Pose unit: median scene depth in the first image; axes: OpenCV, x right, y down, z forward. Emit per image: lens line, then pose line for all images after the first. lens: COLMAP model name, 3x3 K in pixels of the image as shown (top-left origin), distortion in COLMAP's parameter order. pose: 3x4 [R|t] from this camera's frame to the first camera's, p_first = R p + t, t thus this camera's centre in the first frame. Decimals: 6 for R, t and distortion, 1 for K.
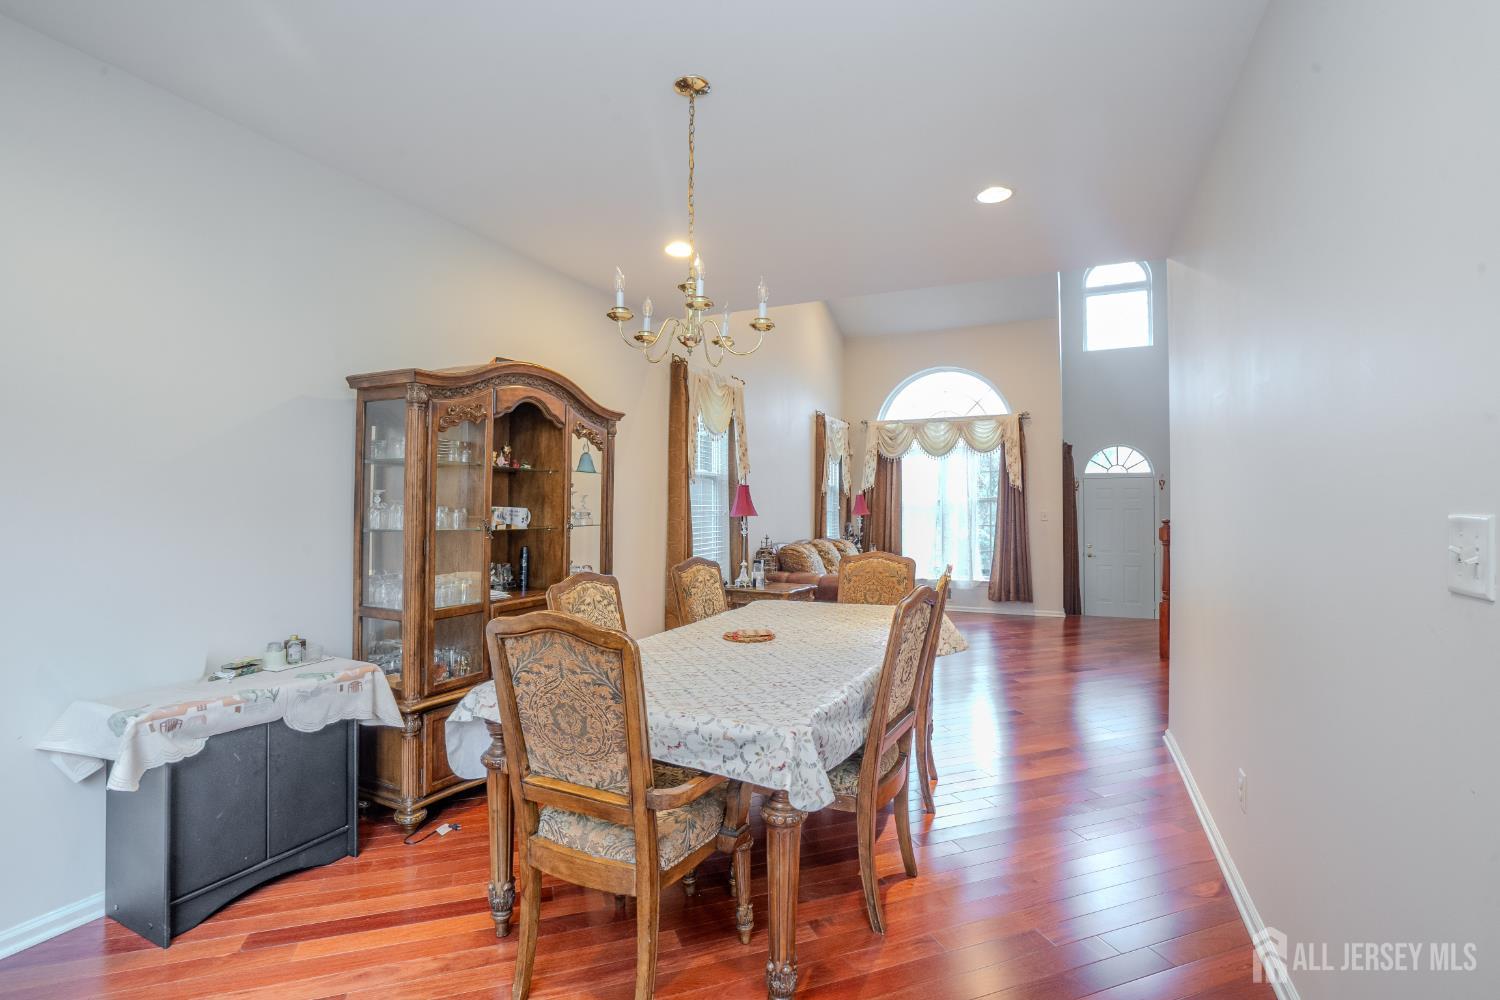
lens RADIAL K [[695.5, 0, 765.7], [0, 695.5, 493.5], [0, 0, 1]] dist [-0.038329, 0.012699]
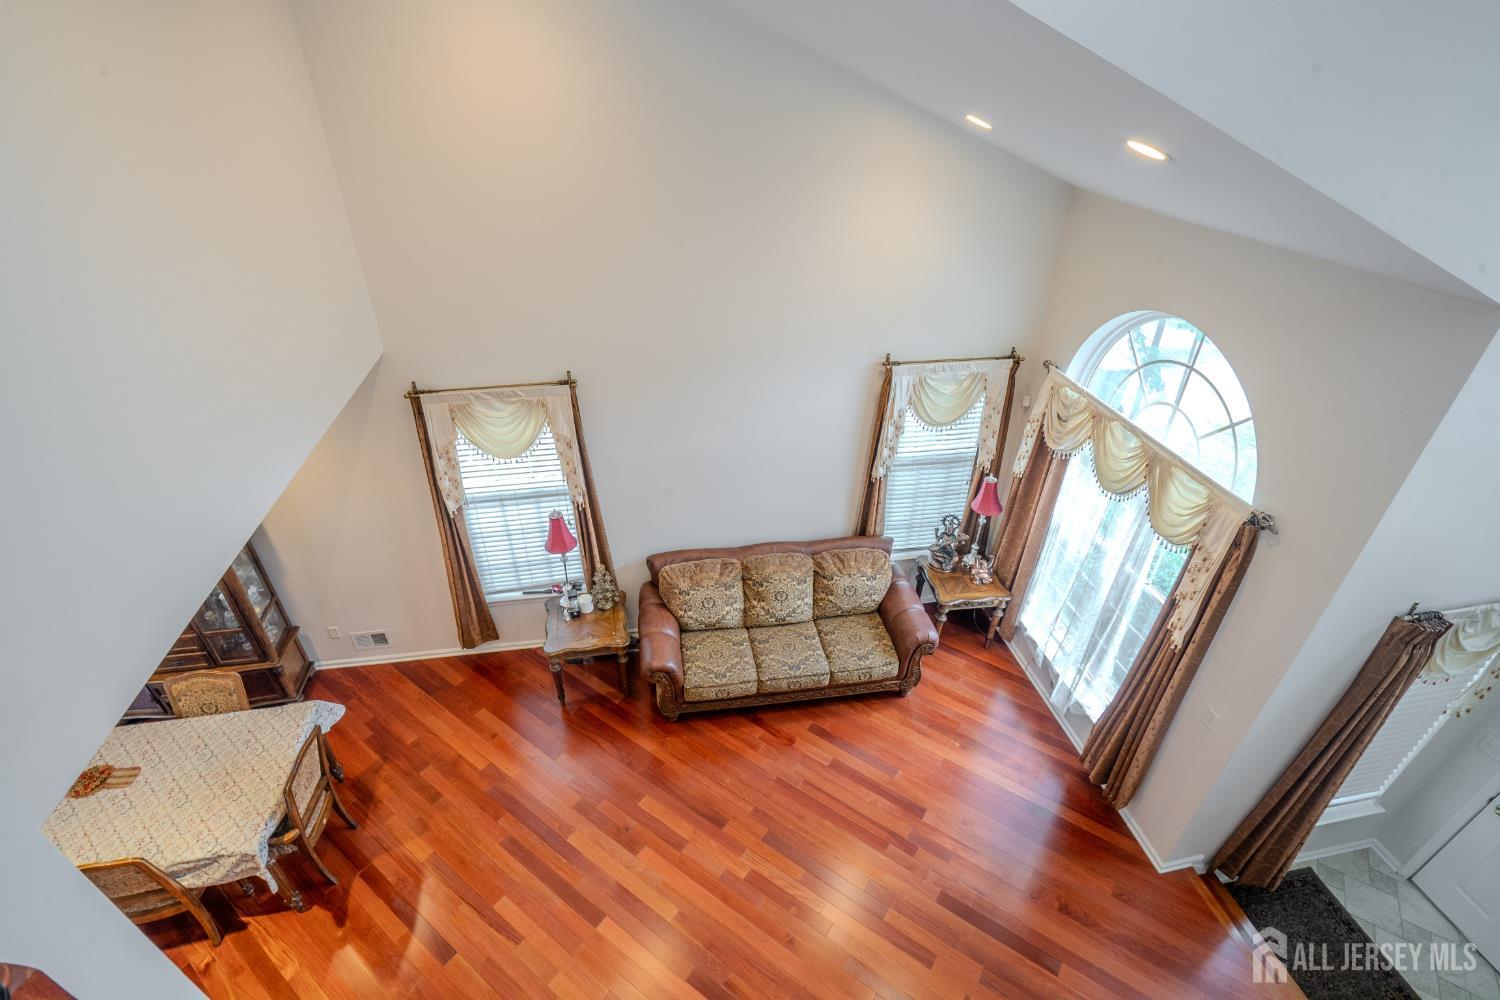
lens RADIAL K [[695.5, 0, 758.4], [0, 695.5, 500.0], [0, 0, 1]] dist [-0.038329, 0.012699]
pose [[0.568051, 0.459855, -0.682533, 0.455496], [-0.003677, 0.830739, 0.556649, -0.332794], [0.822985, -0.313696, 0.473593, 0.548168]]
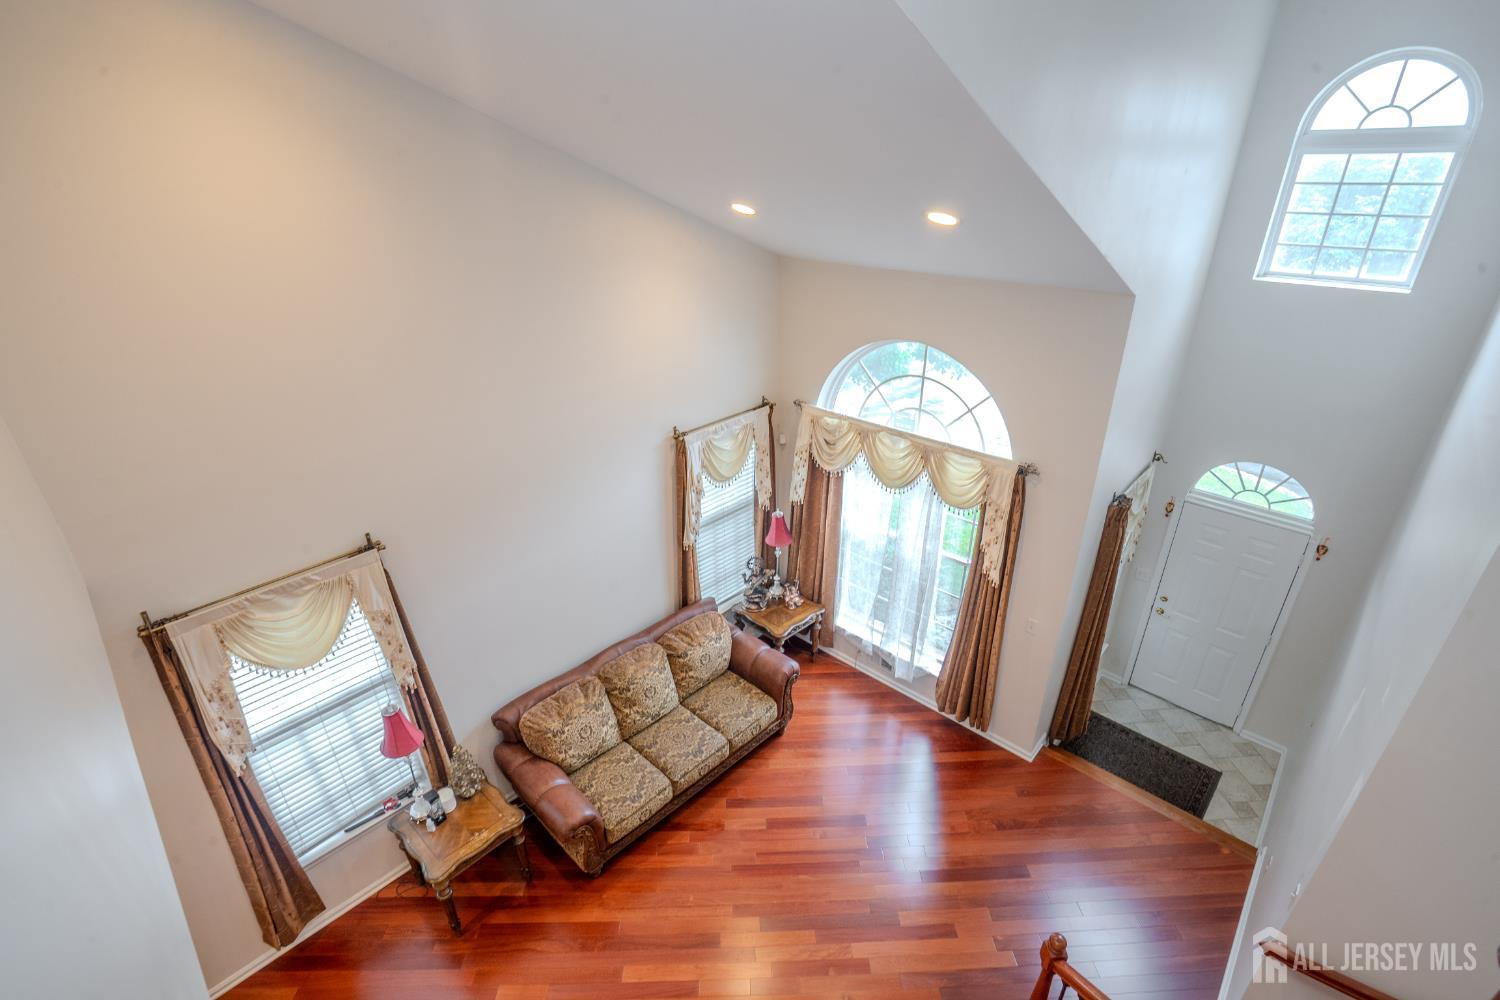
lens RADIAL K [[695.5, 0, 758.6], [0, 695.5, 501.2], [0, 0, 1]] dist [-0.038329, 0.012699]
pose [[0.946764, 0.143070, -0.288389, 0.319693], [0.006698, 0.886872, 0.461966, -0.333901], [0.321857, -0.439305, 0.838701, 0.437906]]
